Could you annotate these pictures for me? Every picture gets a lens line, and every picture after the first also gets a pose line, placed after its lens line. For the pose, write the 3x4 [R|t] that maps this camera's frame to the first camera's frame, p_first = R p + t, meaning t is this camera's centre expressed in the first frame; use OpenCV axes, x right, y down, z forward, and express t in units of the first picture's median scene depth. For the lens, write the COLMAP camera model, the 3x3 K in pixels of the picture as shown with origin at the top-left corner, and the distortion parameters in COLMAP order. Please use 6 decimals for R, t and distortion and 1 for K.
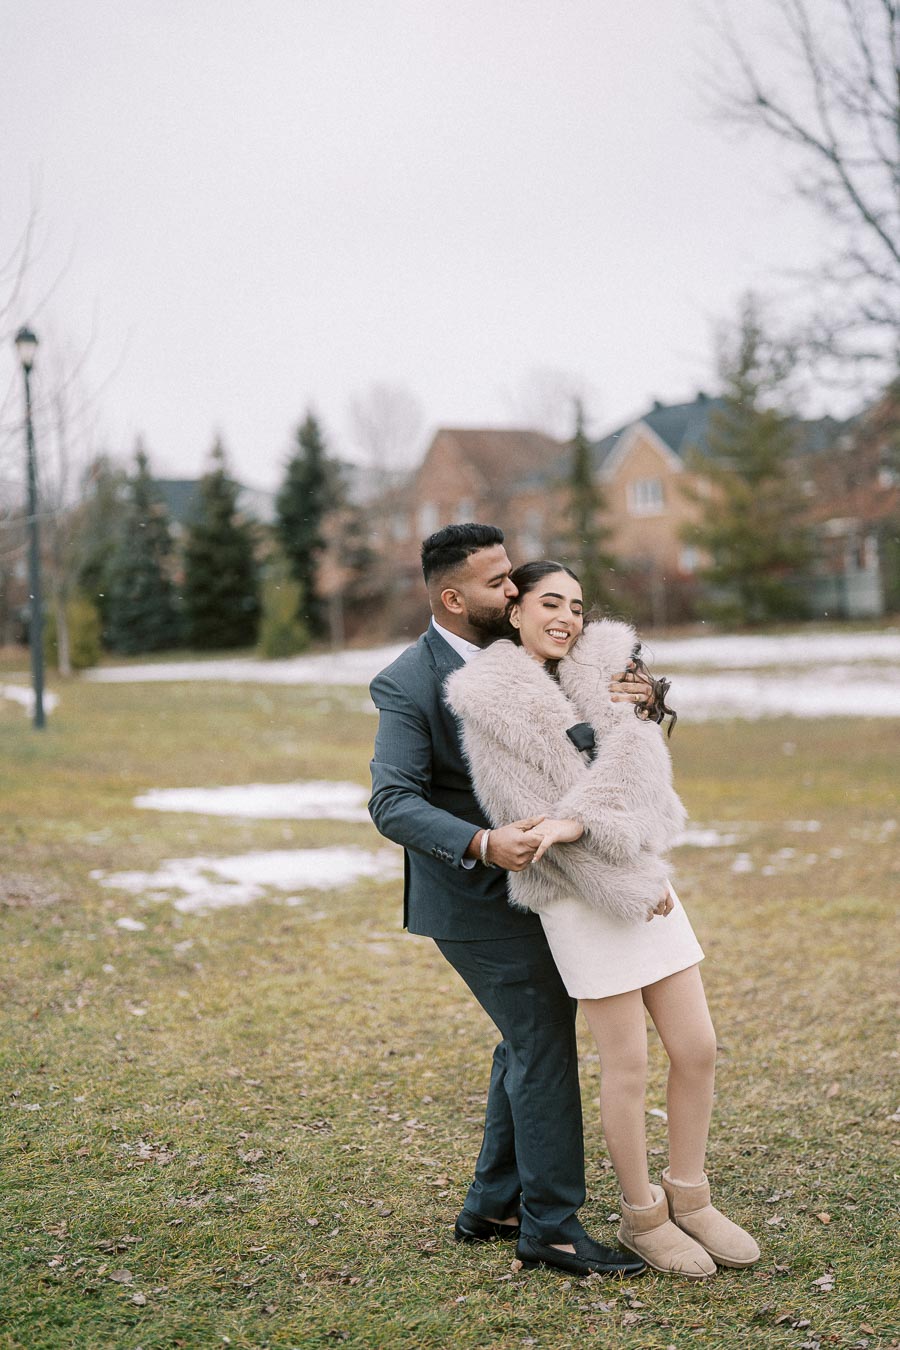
lens RADIAL K [[1999.9, 0, 450.0], [0, 1999.9, 675.0], [0, 0, 1]] dist [0.014733, 0.746348]
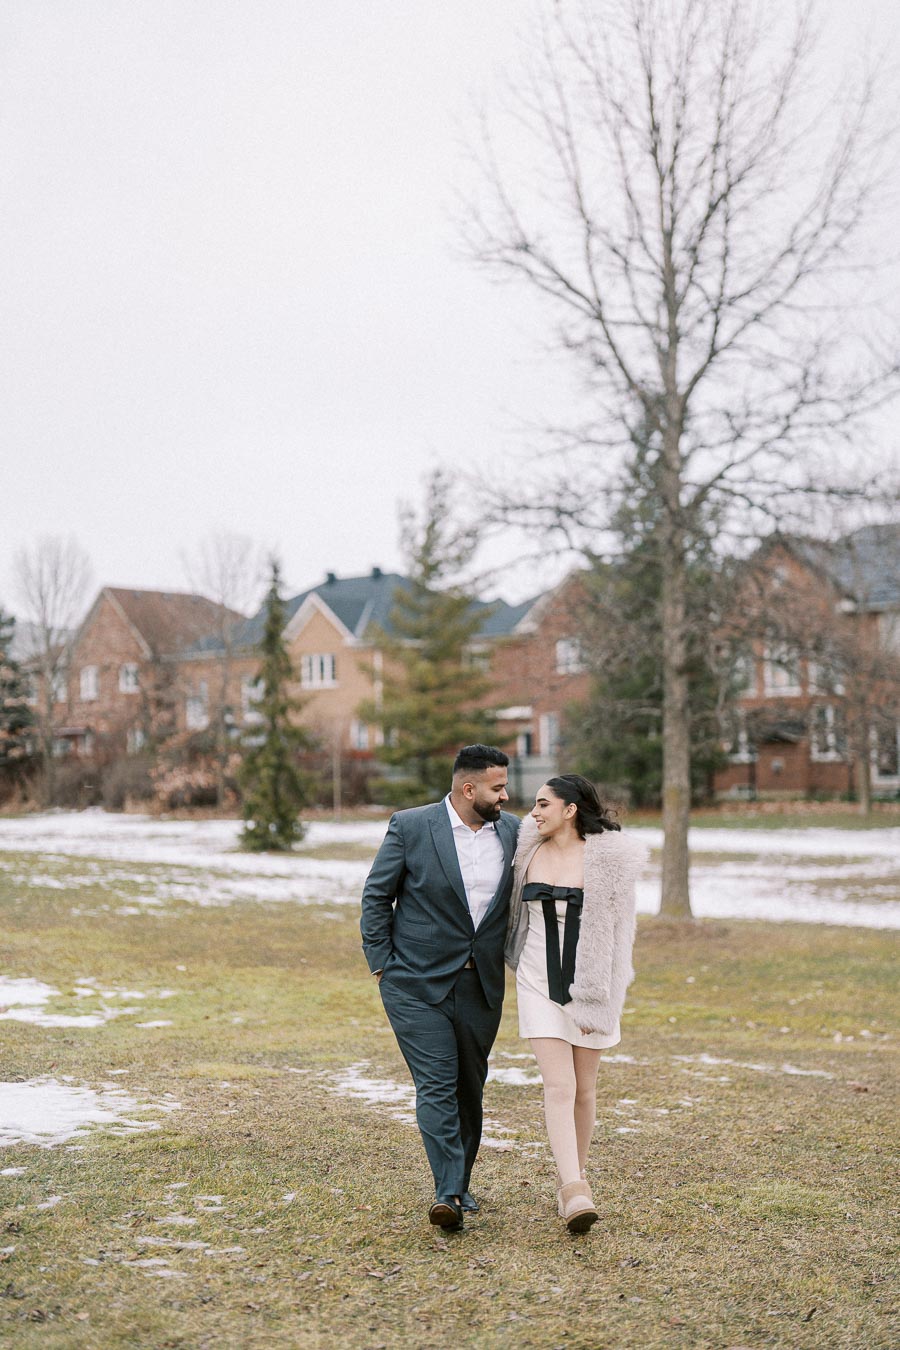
lens RADIAL K [[1982.1, 0, 450.0], [0, 1982.1, 675.0], [0, 0, 1]] dist [0.002652, 0.067190]
pose [[0.983166, 0.057632, 0.173390, -0.048225], [-0.042157, 0.994899, -0.091649, -0.006120], [-0.177787, 0.082796, 0.980580, 0.255018]]
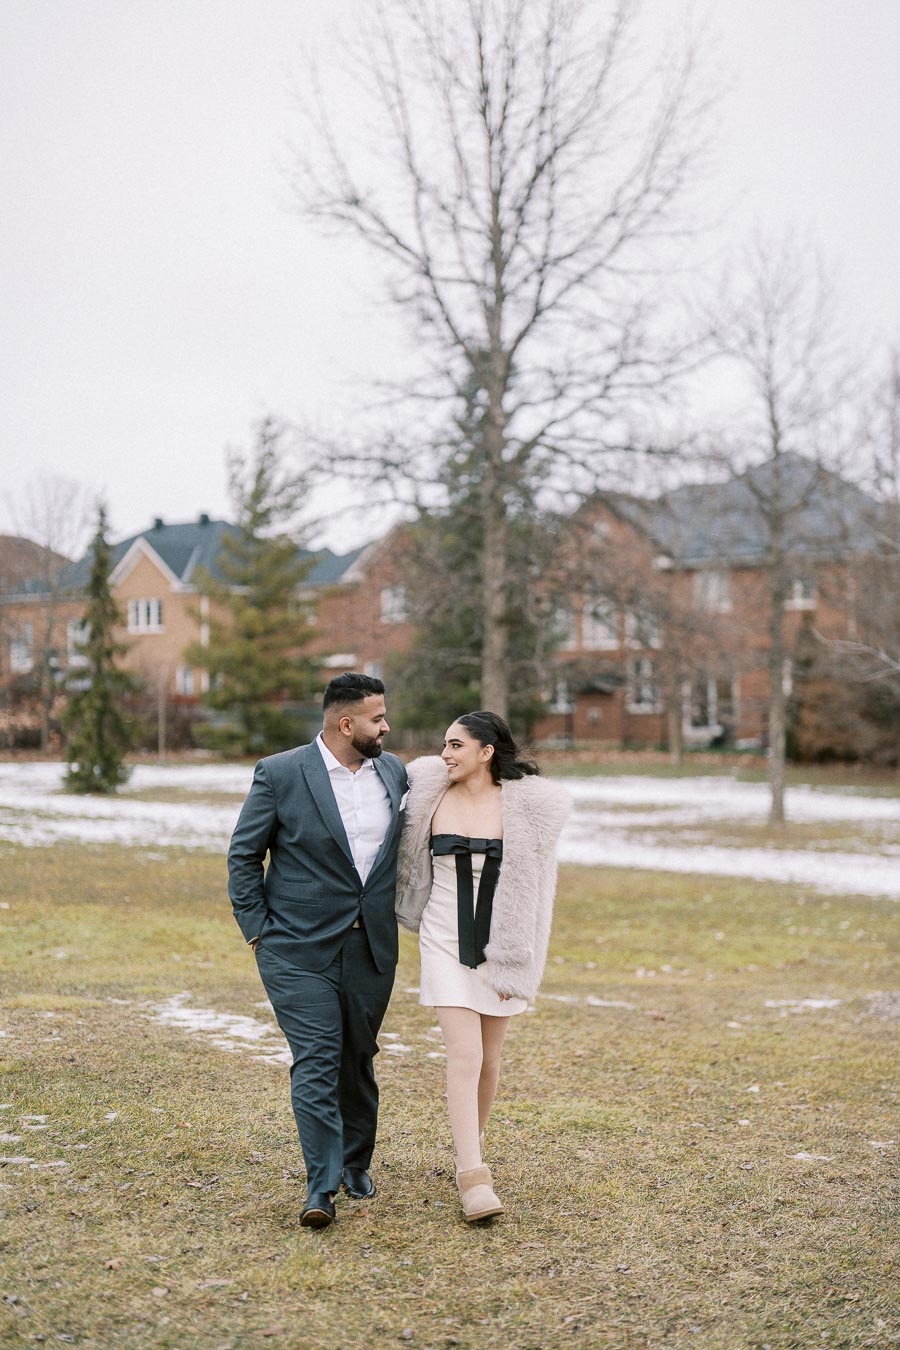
lens RADIAL K [[1957.1, 0, 455.9], [0, 1957.1, 691.6], [0, 0, 1]] dist [0.027346, 0.059955]
pose [[0.962043, 0.066147, 0.264760, -0.051534], [-0.051540, 0.996760, -0.061750, -0.002545], [-0.267987, 0.045760, 0.962335, 0.231240]]
